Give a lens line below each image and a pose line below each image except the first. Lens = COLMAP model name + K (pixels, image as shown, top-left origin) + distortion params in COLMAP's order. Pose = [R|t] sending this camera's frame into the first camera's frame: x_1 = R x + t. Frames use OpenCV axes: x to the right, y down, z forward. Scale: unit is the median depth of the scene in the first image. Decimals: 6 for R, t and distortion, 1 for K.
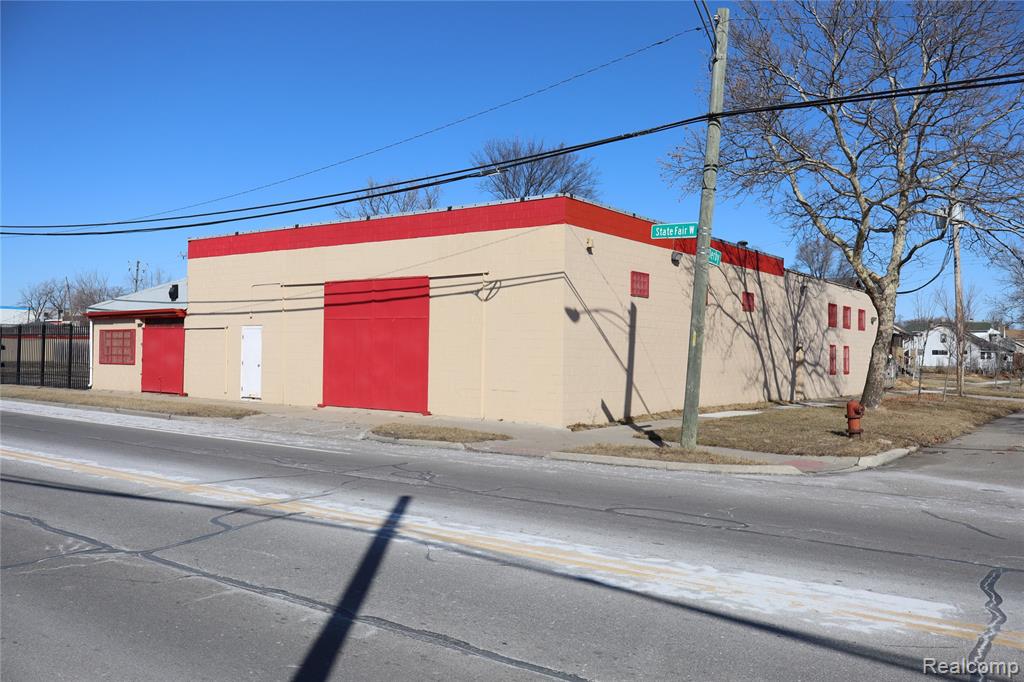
lens RADIAL K [[851.2, 0, 510.8], [0, 851.2, 342.9], [0, 0, 1]] dist [-0.004080, -0.000475]
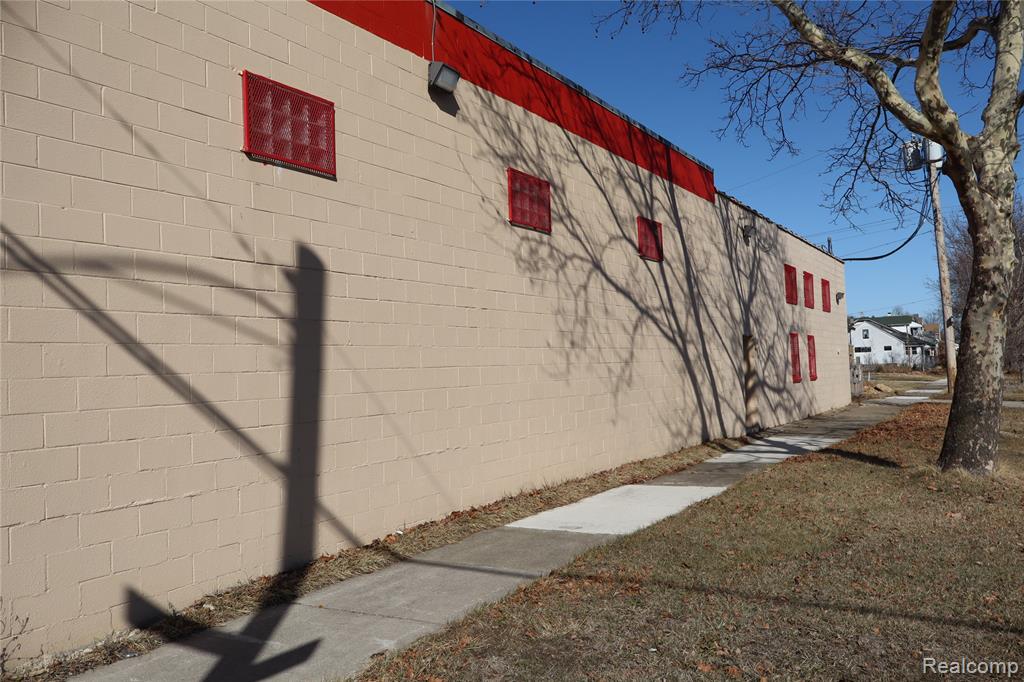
lens RADIAL K [[851.2, 0, 506.0], [0, 851.2, 342.3], [0, 0, 1]] dist [-0.004080, -0.000475]
pose [[0.992339, -0.058268, 0.108943, 0.139527], [0.061111, 0.997867, -0.022941, 0.000549], [-0.107374, 0.029423, 0.993783, 0.537740]]
